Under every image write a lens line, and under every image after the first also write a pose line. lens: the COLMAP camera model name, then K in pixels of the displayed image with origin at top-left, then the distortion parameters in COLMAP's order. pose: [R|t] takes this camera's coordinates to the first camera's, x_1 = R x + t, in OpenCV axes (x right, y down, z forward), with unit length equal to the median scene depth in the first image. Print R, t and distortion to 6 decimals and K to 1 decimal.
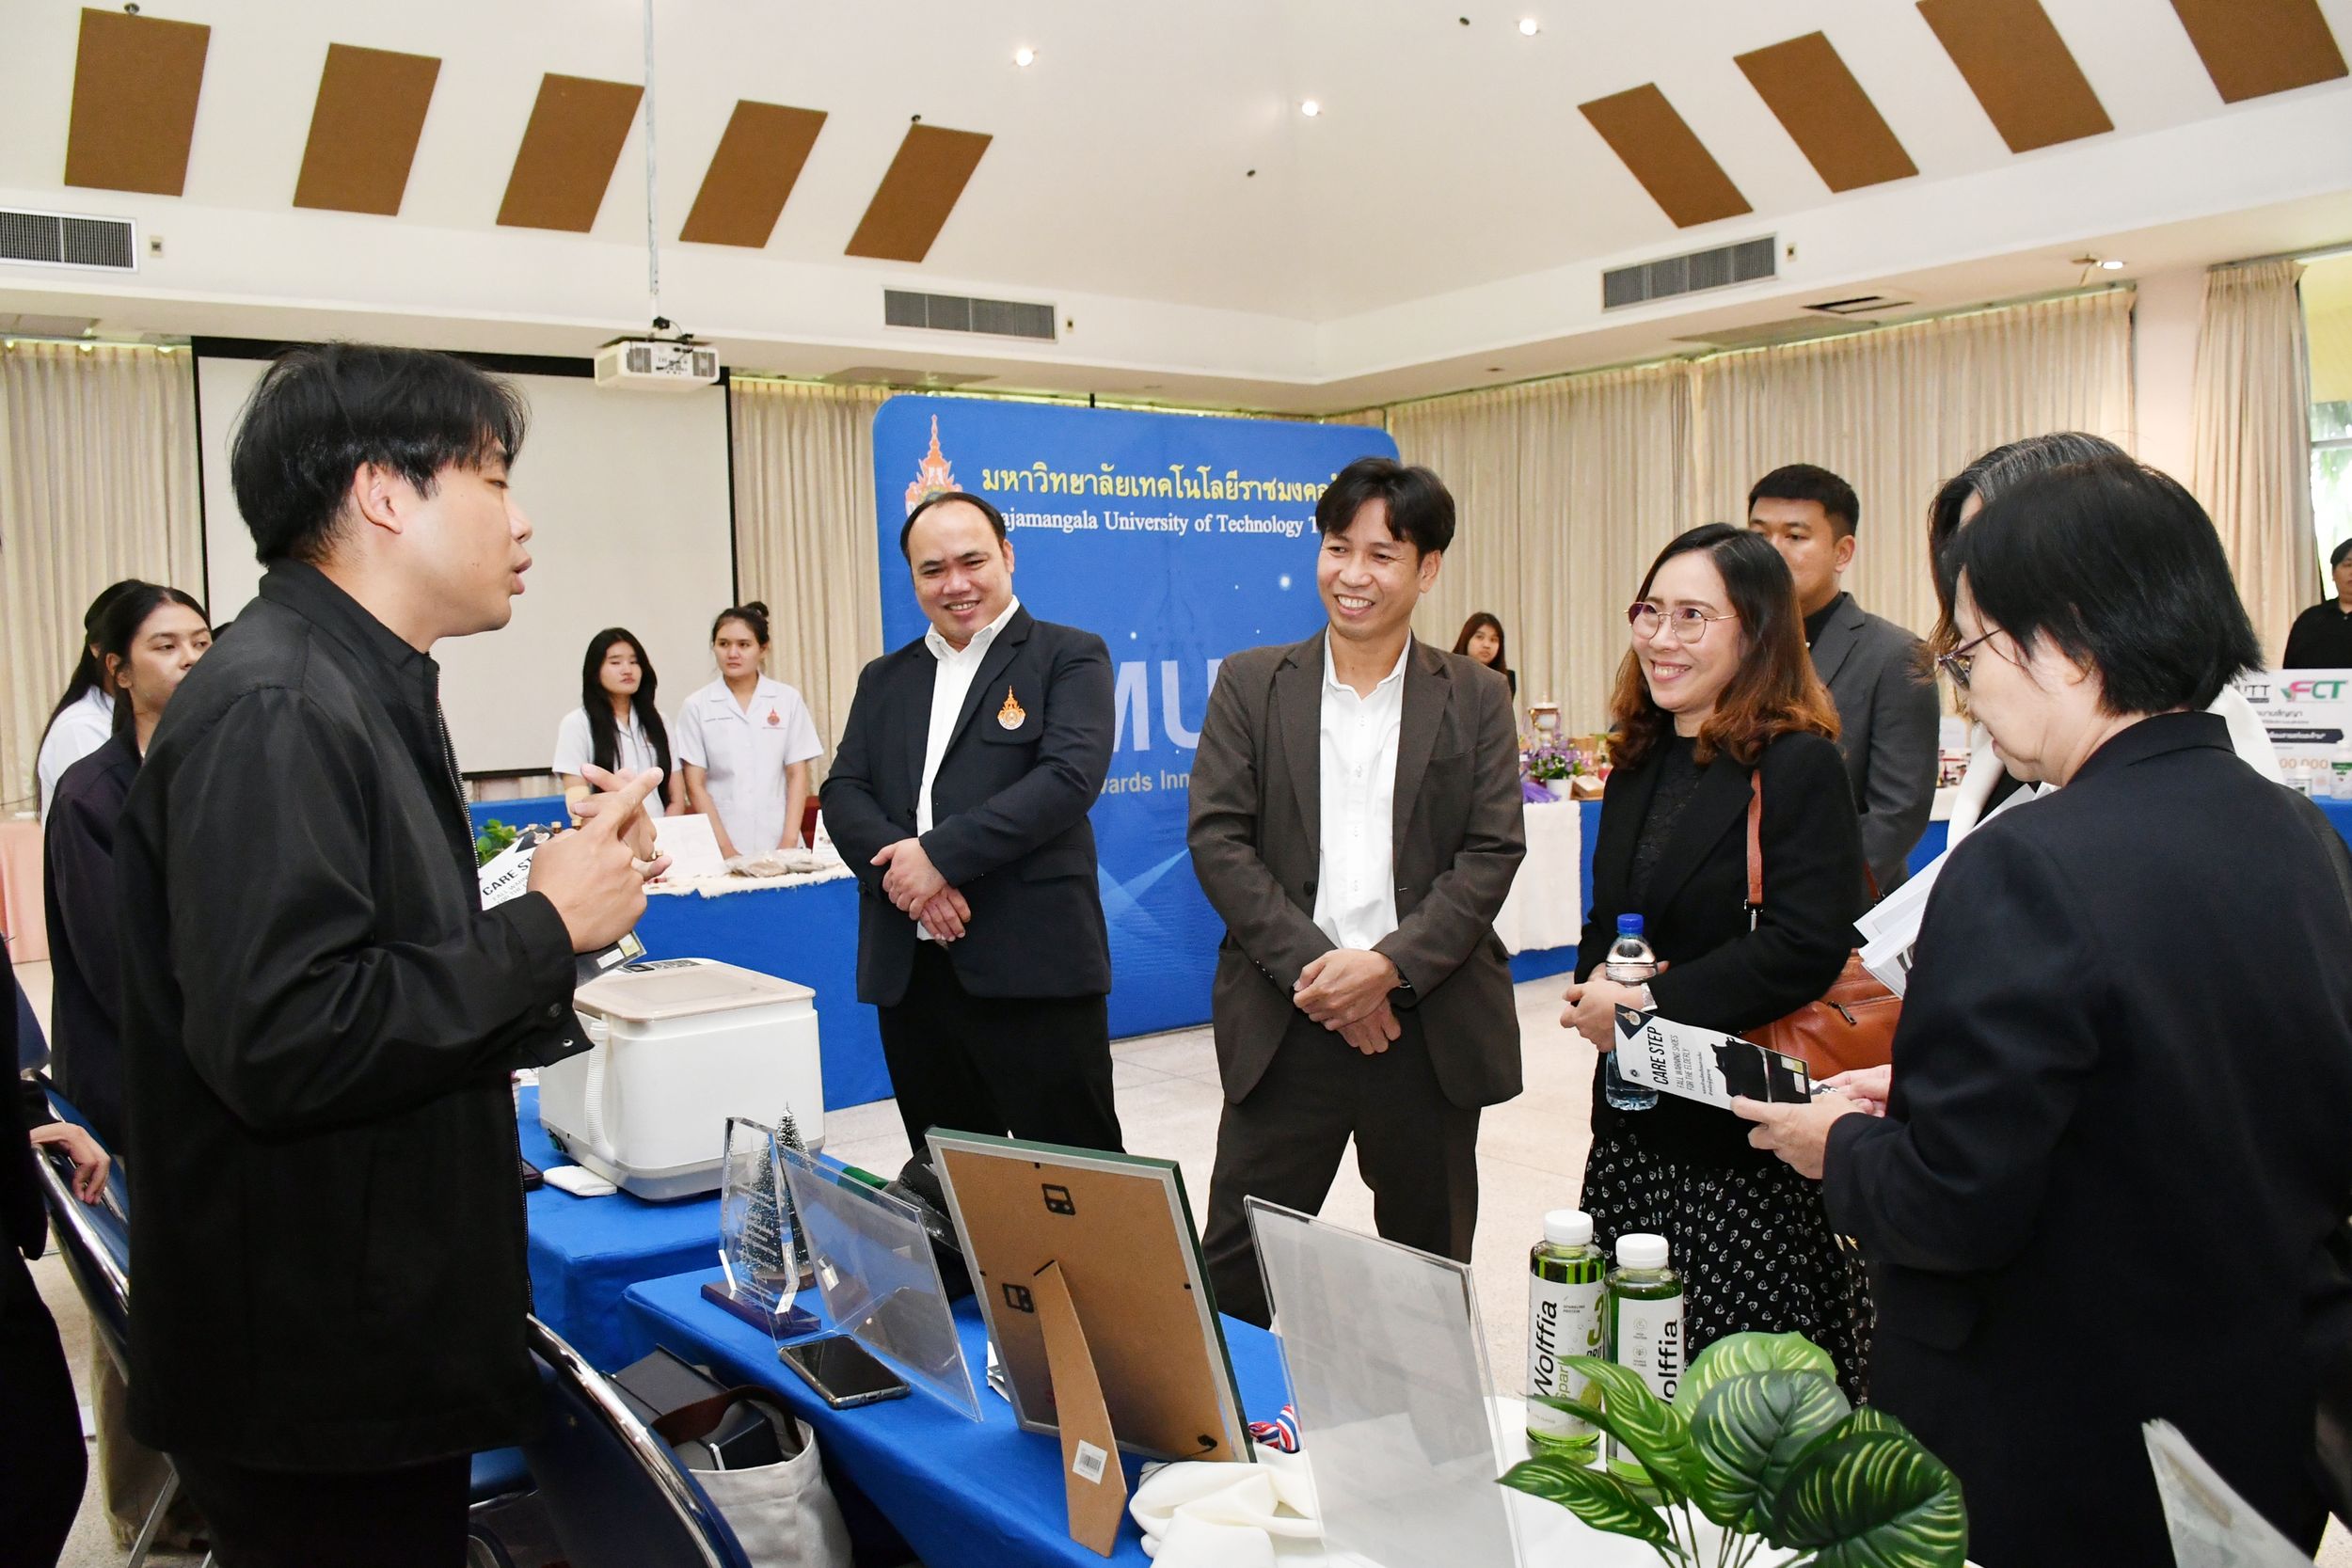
lens RADIAL K [[1918.1, 0, 1083.5], [0, 1918.1, 763.7], [0, 0, 1]] dist [-0.136079, 0.092832]
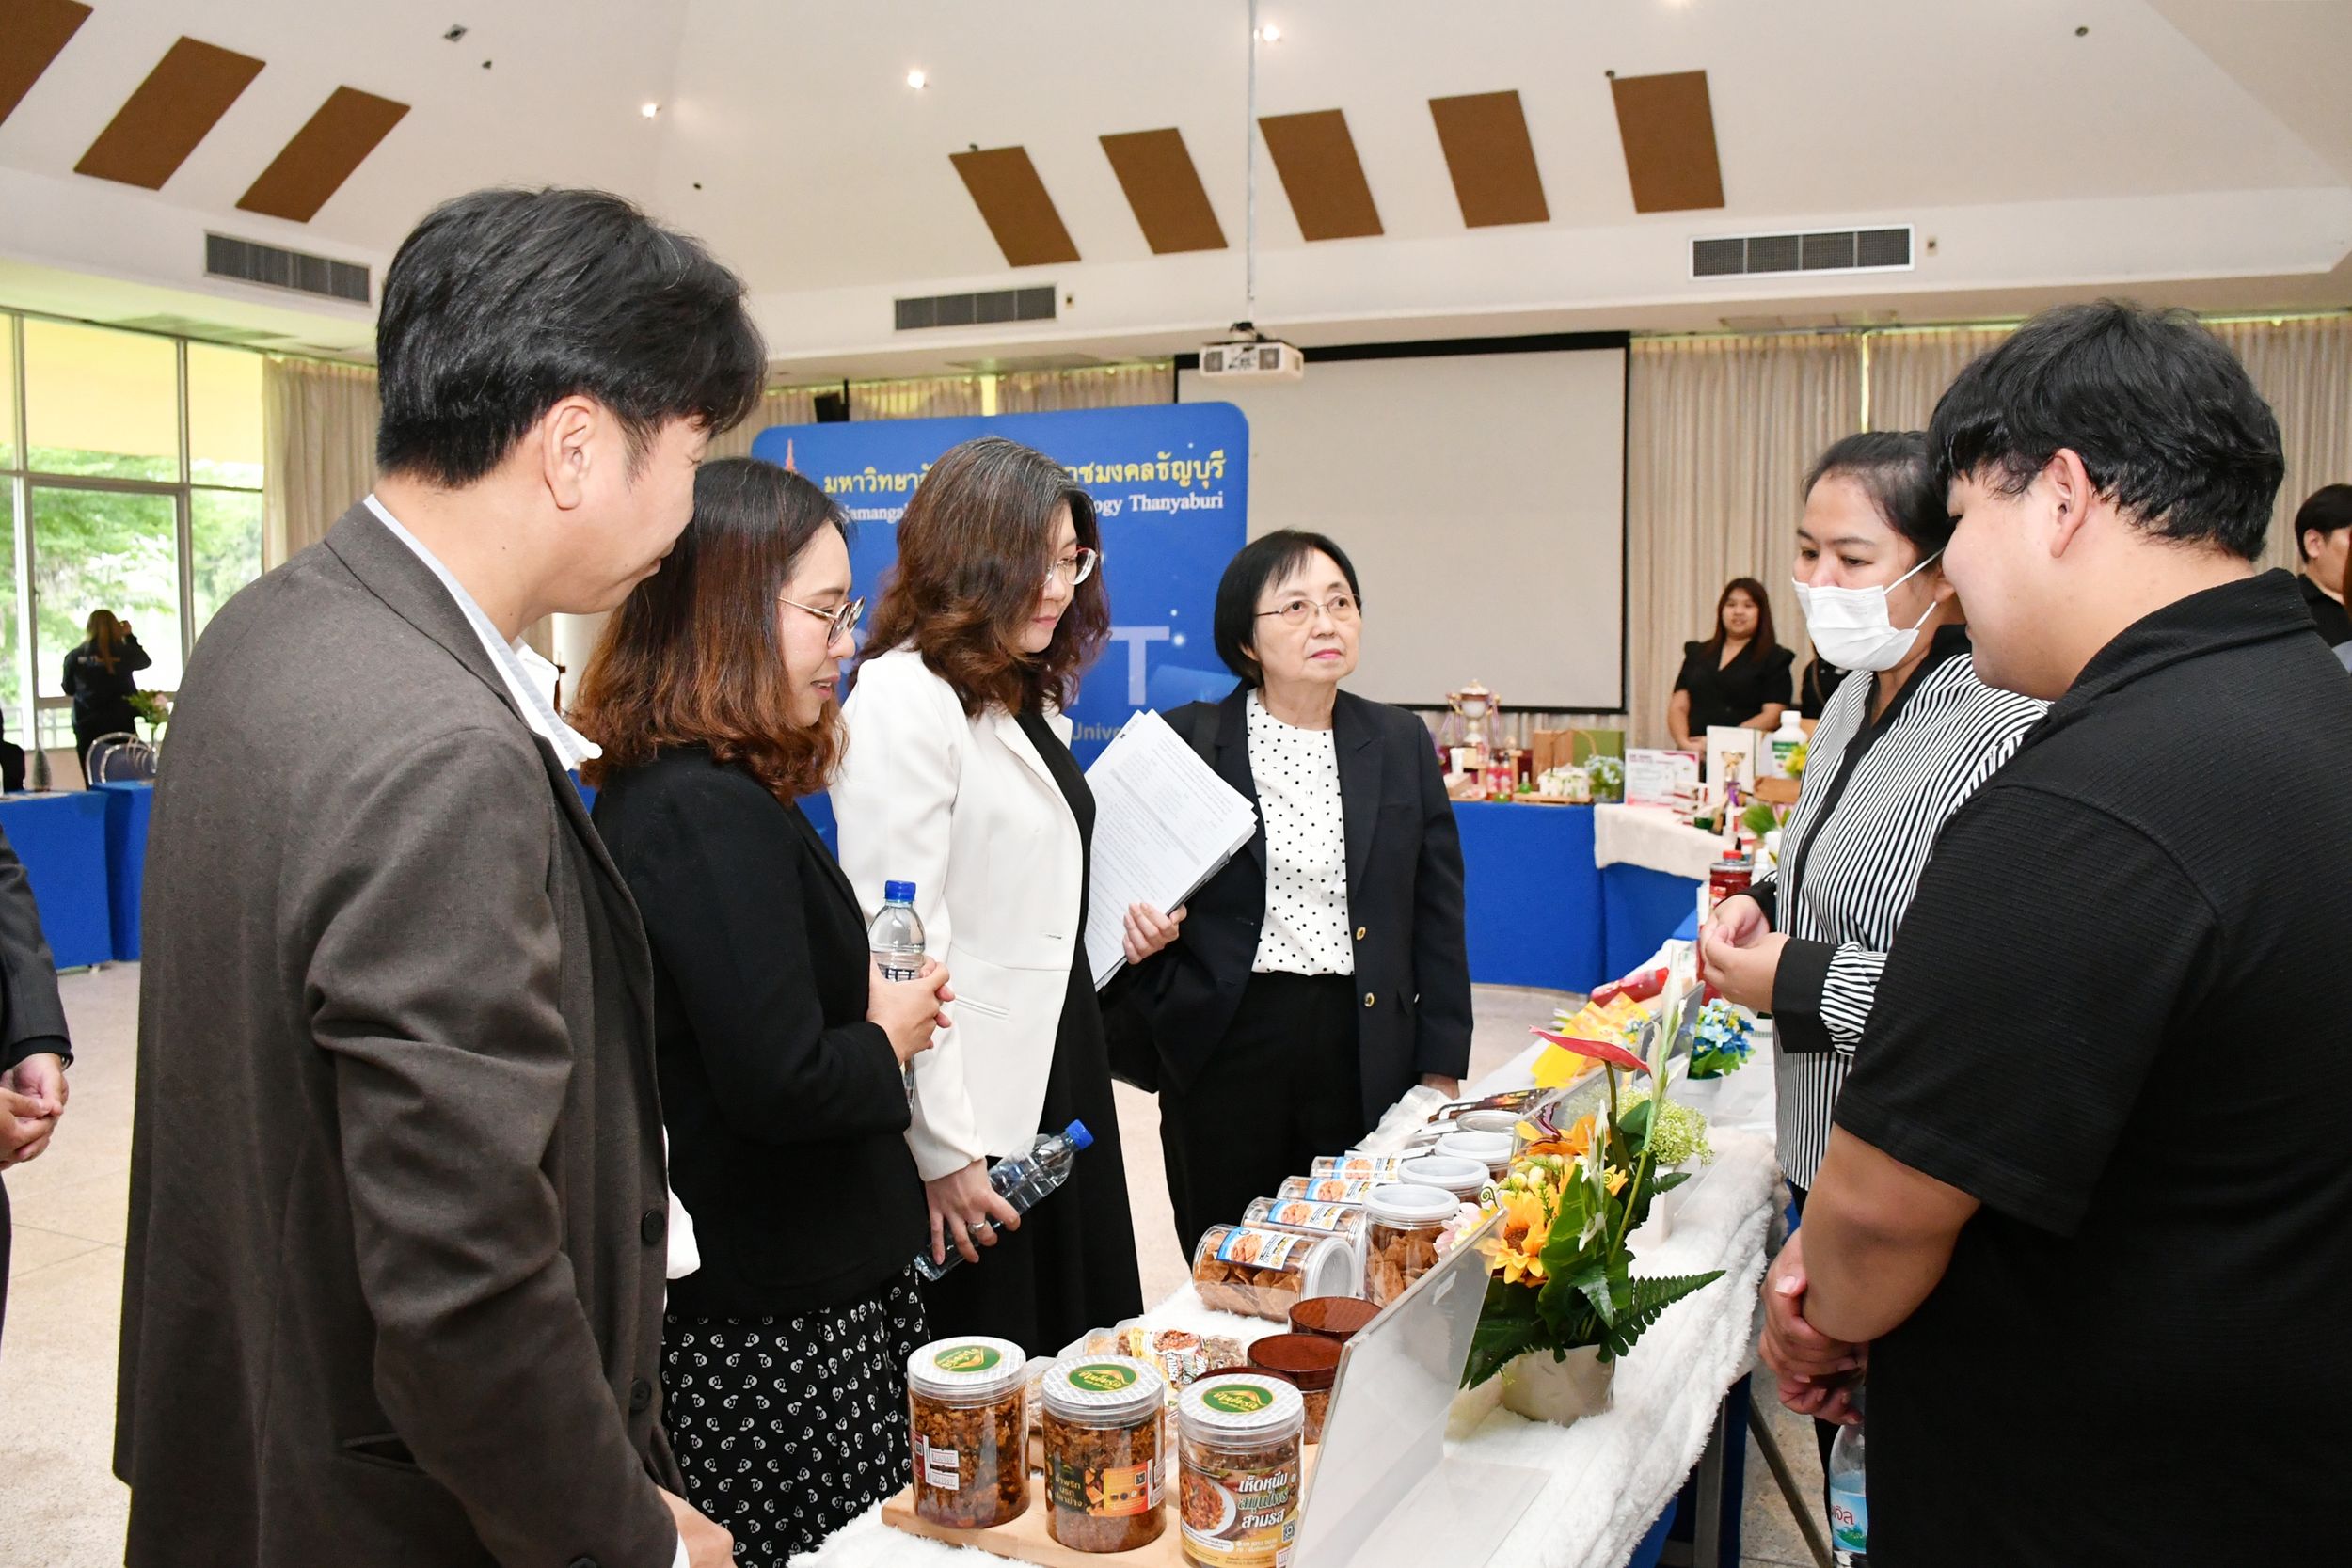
lens RADIAL K [[1918.1, 0, 1194.4], [0, 1918.1, 780.3], [0, 0, 1]] dist [-0.136079, 0.092832]
pose [[0.538333, 0.092547, -0.837635, 0.769150], [-0.056948, 0.995675, 0.073409, -0.038835], [0.840806, 0.008183, 0.541275, 0.341106]]
